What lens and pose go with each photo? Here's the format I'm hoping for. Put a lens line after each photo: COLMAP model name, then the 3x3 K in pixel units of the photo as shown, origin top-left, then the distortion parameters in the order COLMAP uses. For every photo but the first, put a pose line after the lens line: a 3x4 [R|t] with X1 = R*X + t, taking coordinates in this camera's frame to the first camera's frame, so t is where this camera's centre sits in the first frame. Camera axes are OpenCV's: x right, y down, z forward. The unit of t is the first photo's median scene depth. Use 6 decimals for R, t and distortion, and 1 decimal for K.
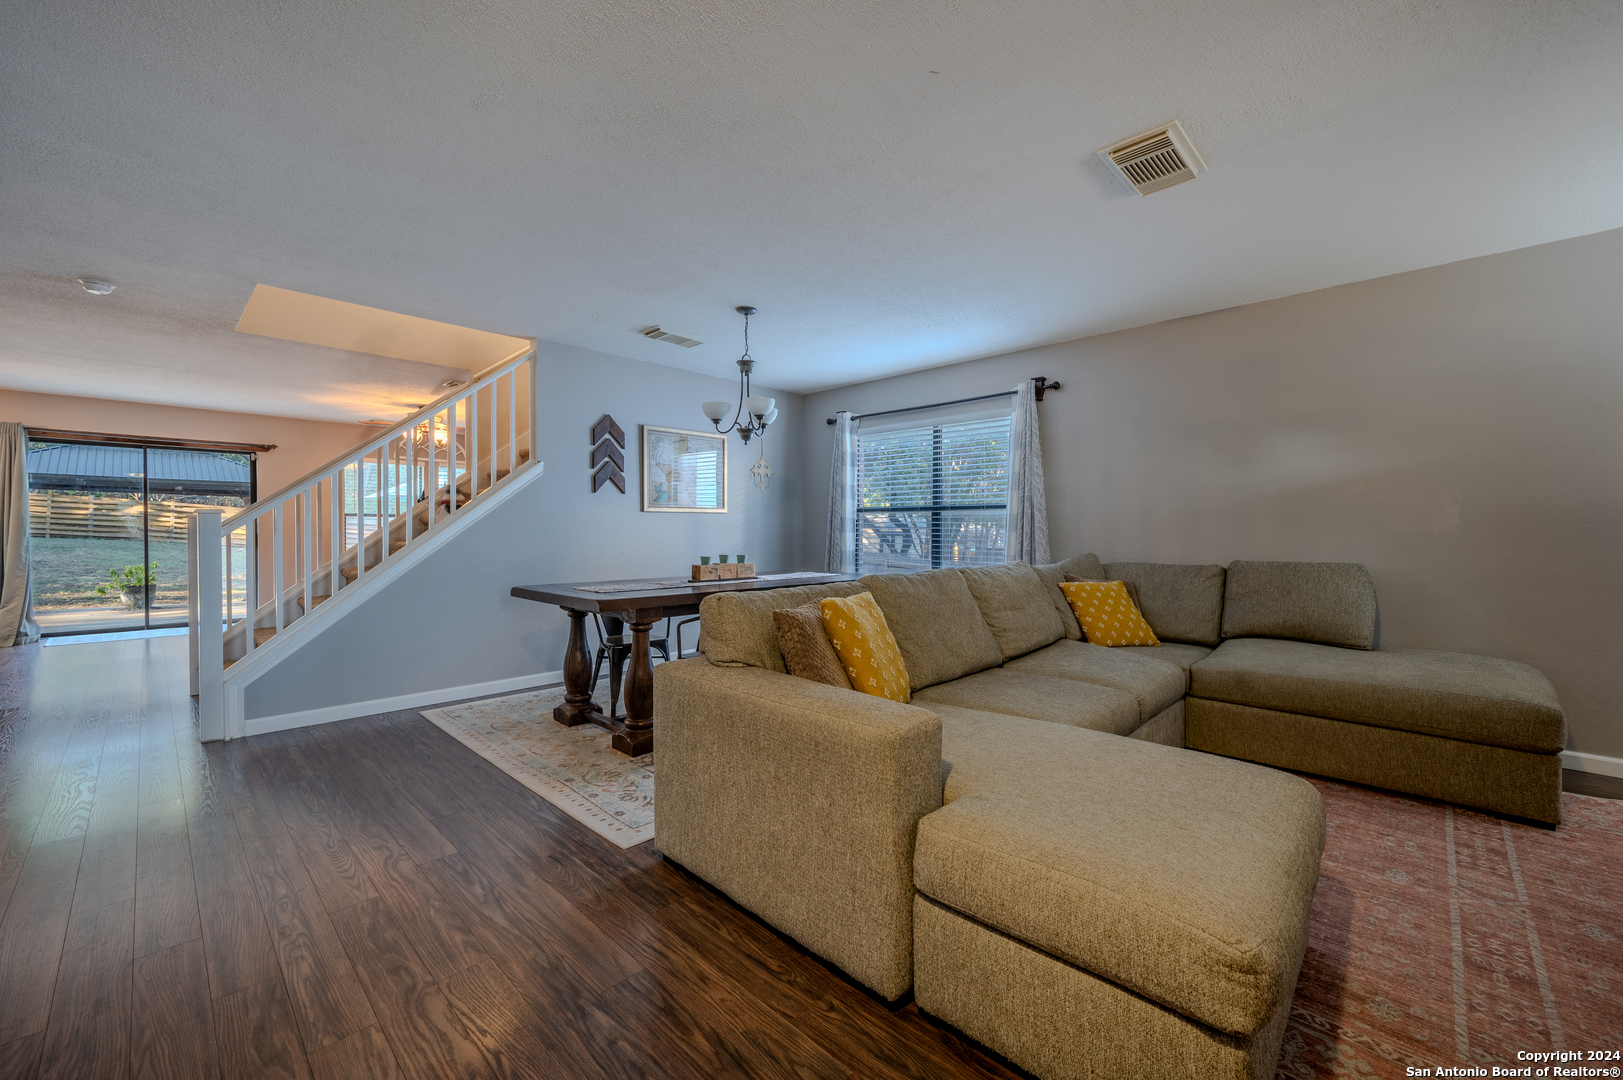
lens RADIAL K [[639.5, 0, 815.1], [0, 639.5, 530.5], [0, 0, 1]] dist [0.000539, 0.000742]
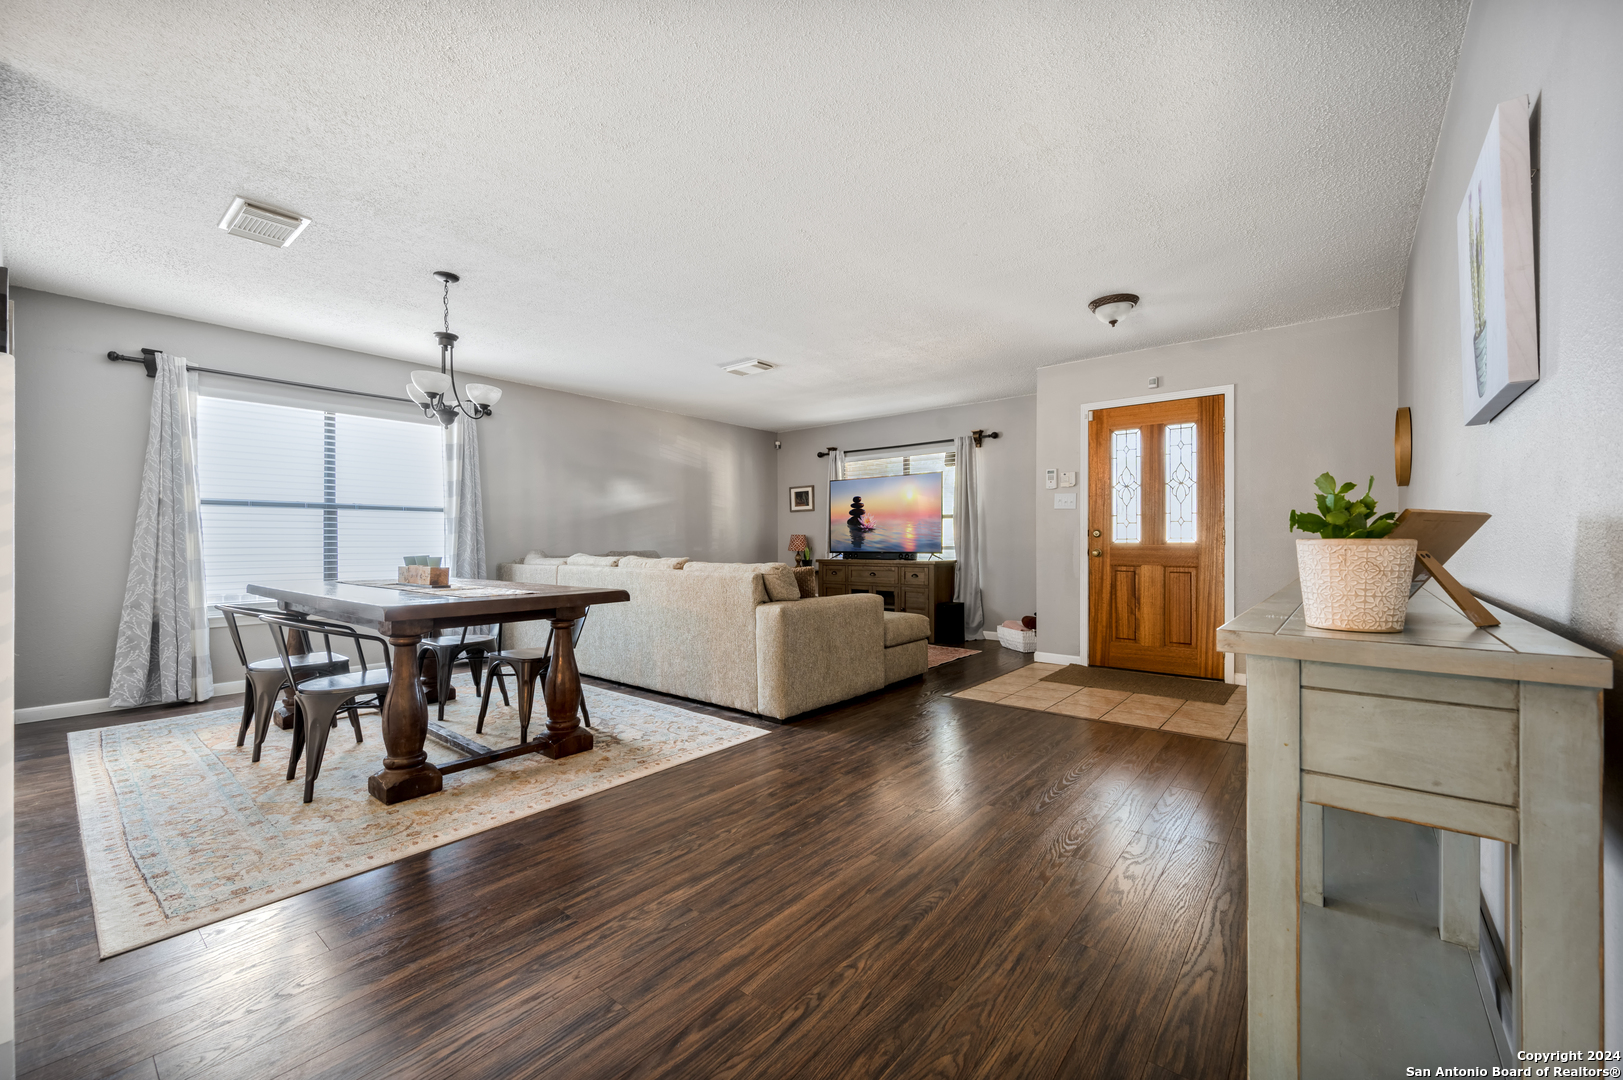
lens RADIAL K [[639.5, 0, 822.0], [0, 639.5, 545.0], [0, 0, 1]] dist [0.000539, 0.000742]
pose [[-0.088446, -0.003200, 0.996076, -1.293587], [0.004828, 0.999982, 0.003641, 0.031592], [-0.996069, 0.005131, -0.088429, 0.715220]]
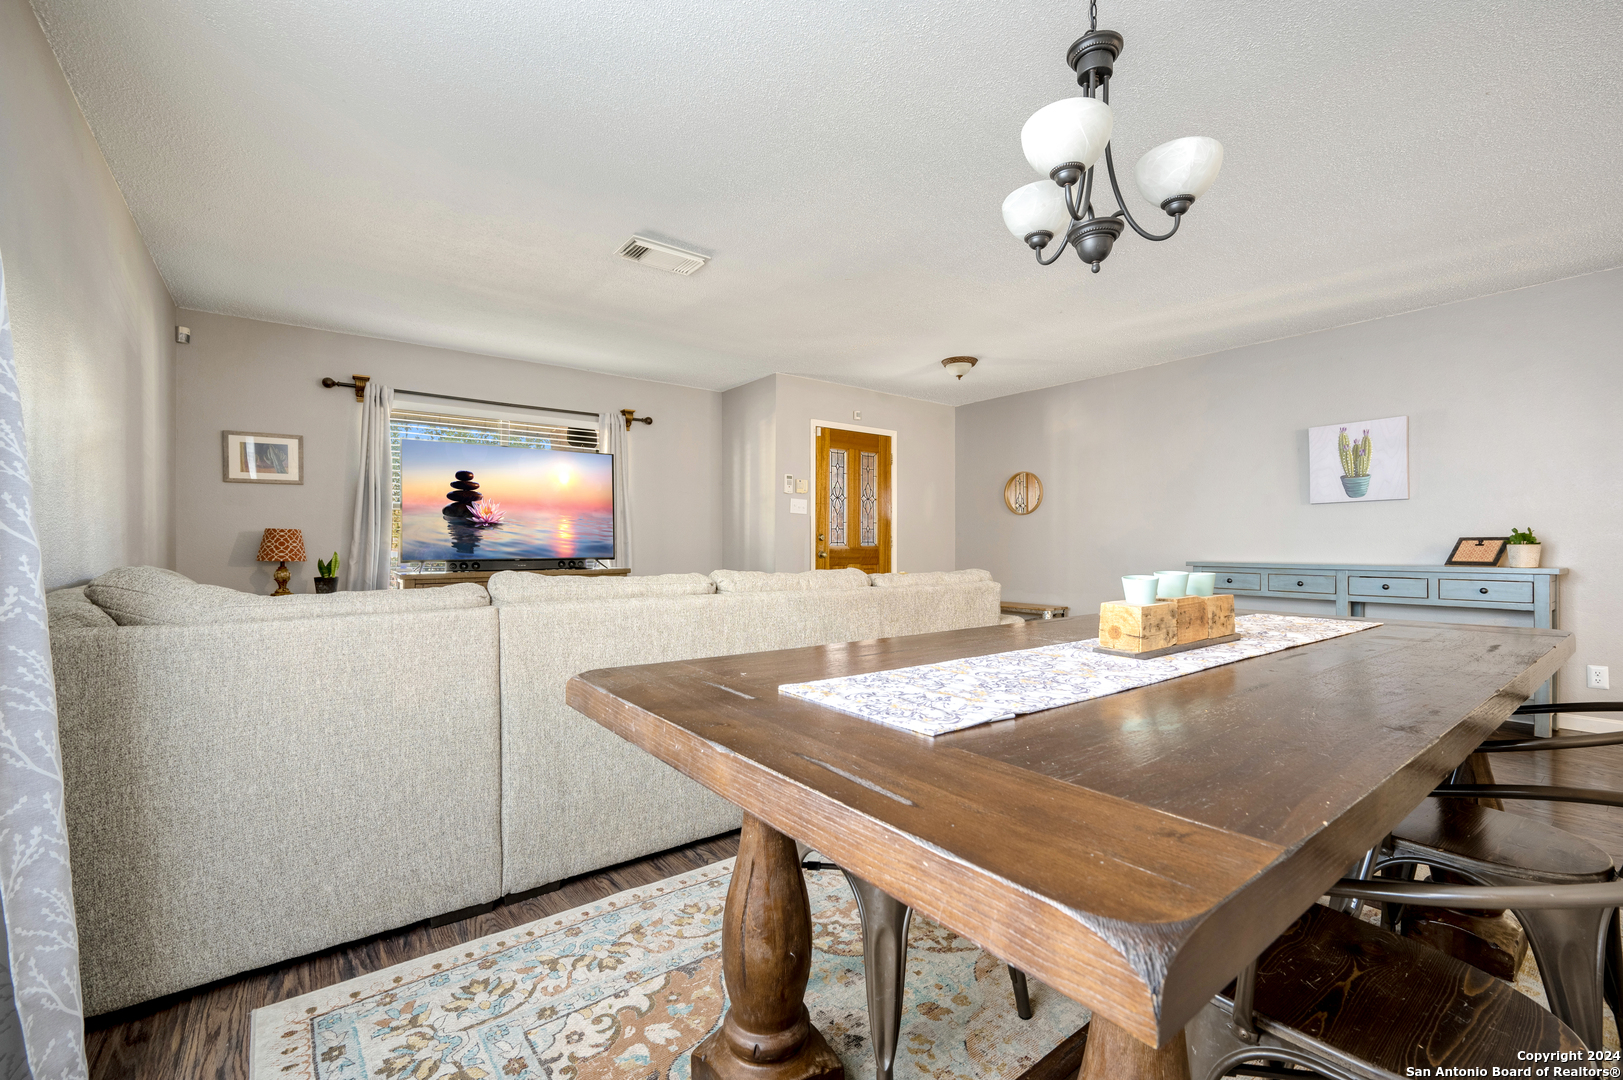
lens RADIAL K [[678.8, 0, 805.3], [0, 678.8, 549.2], [0, 0, 1]] dist [-0.008770, -0.000215]
pose [[-0.987521, -0.000945, 0.157486, 0.001099], [0.000323, 0.999968, 0.008027, 0.030491], [-0.157489, 0.007977, -0.987489, 1.788158]]
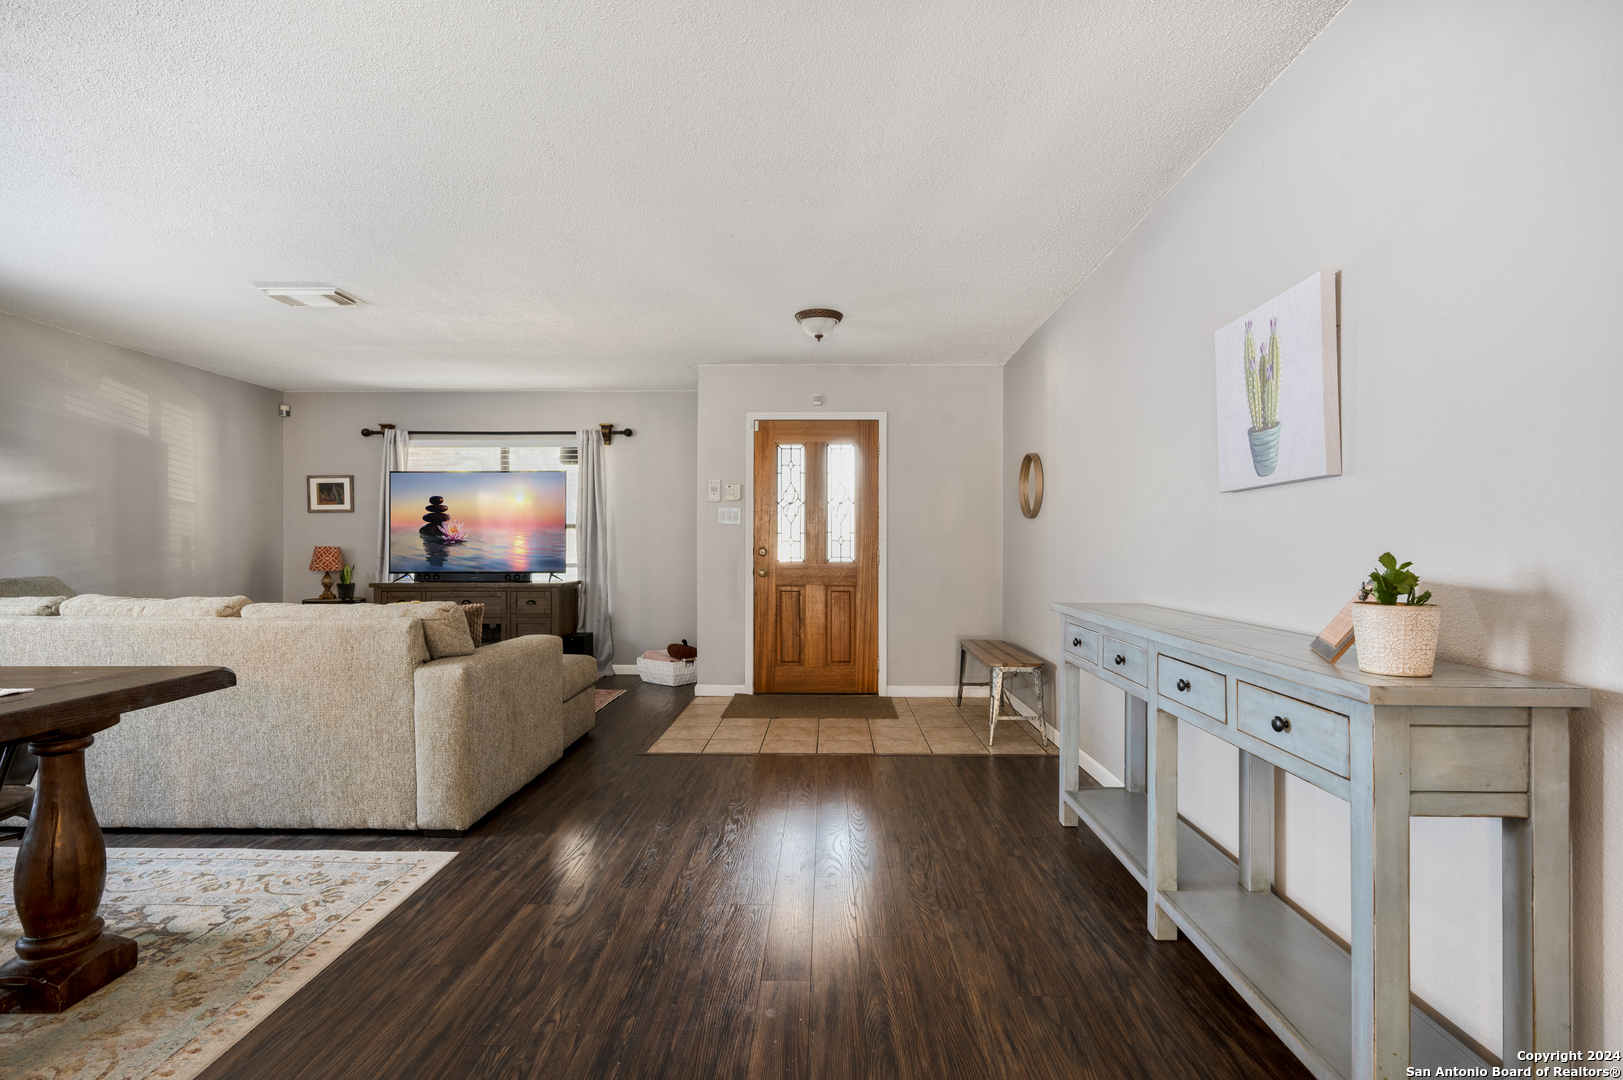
lens RADIAL K [[742.9, 0, 813.8], [0, 742.9, 546.8], [0, 0, 1]] dist [-0.002227, 0.001395]
pose [[-0.679558, -0.000150, 0.733621, -1.117935], [0.000896, 0.999999, 0.001034, -0.002011], [-0.733621, 0.001360, -0.679558, 0.987611]]
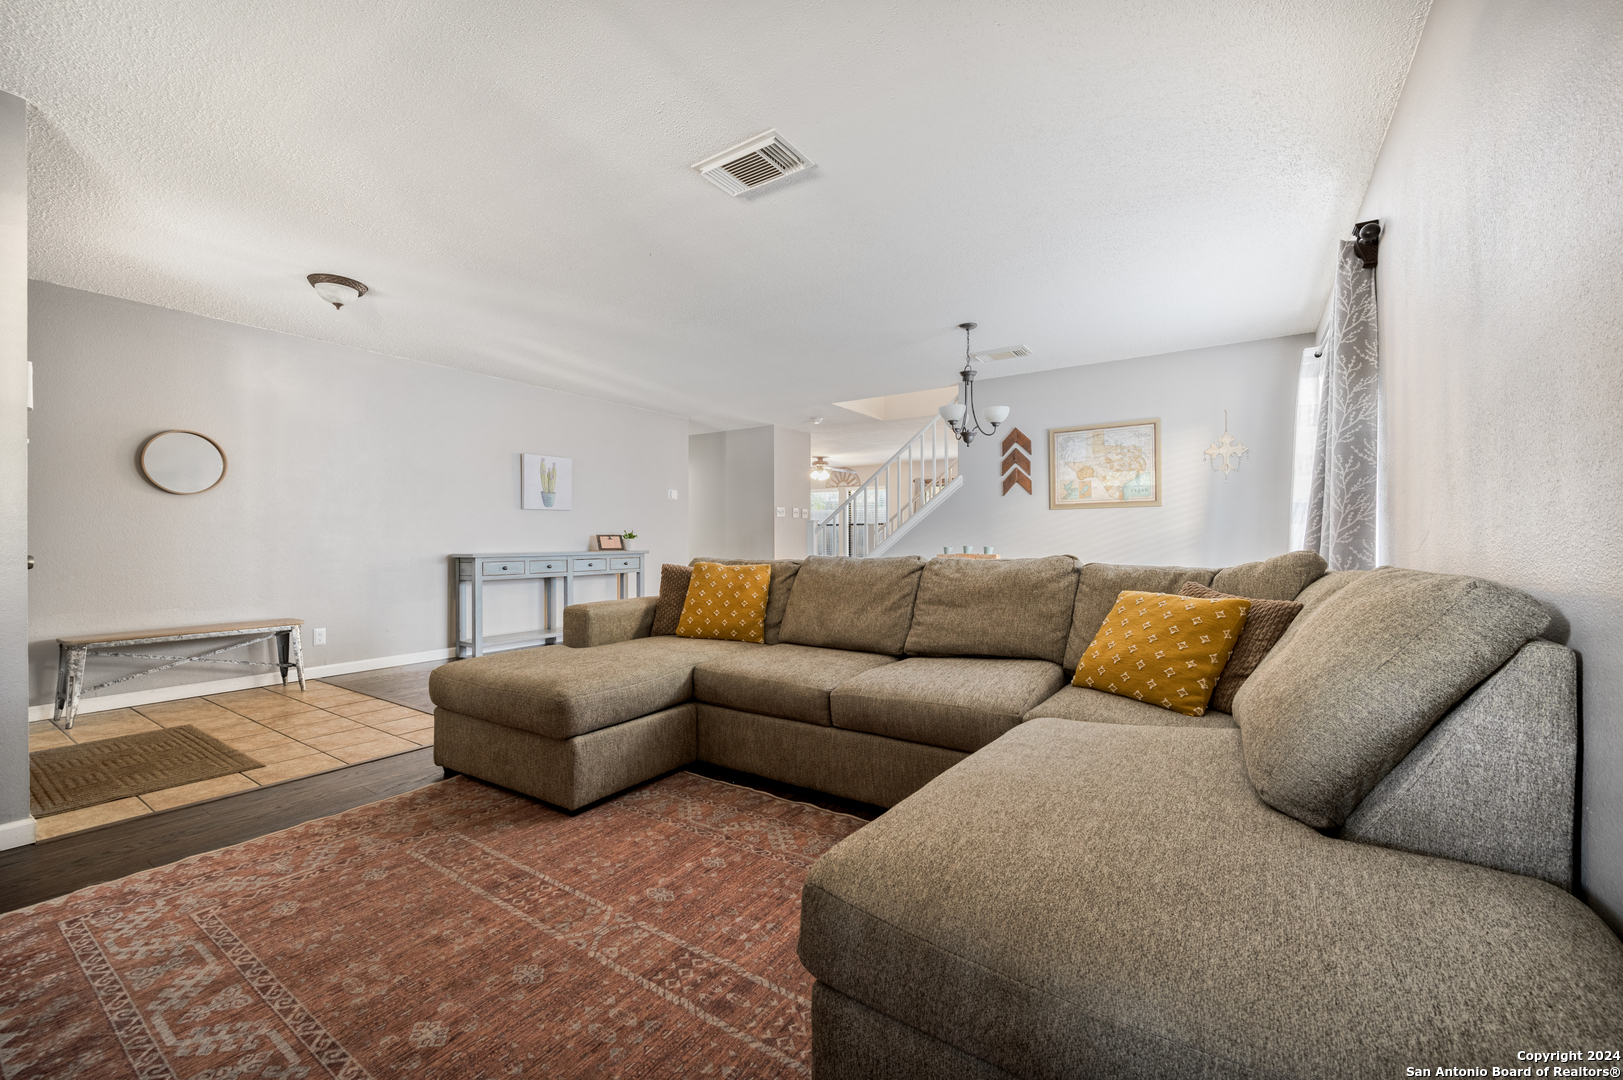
lens RADIAL K [[639.5, 0, 807.9], [0, 639.5, 536.8], [0, 0, 1]] dist [0.000539, 0.000742]
pose [[0.174339, -0.005350, -0.984671, 1.165384], [-0.001704, 0.999982, -0.005735, 0.036663], [0.984684, 0.002678, 0.174326, 0.673137]]
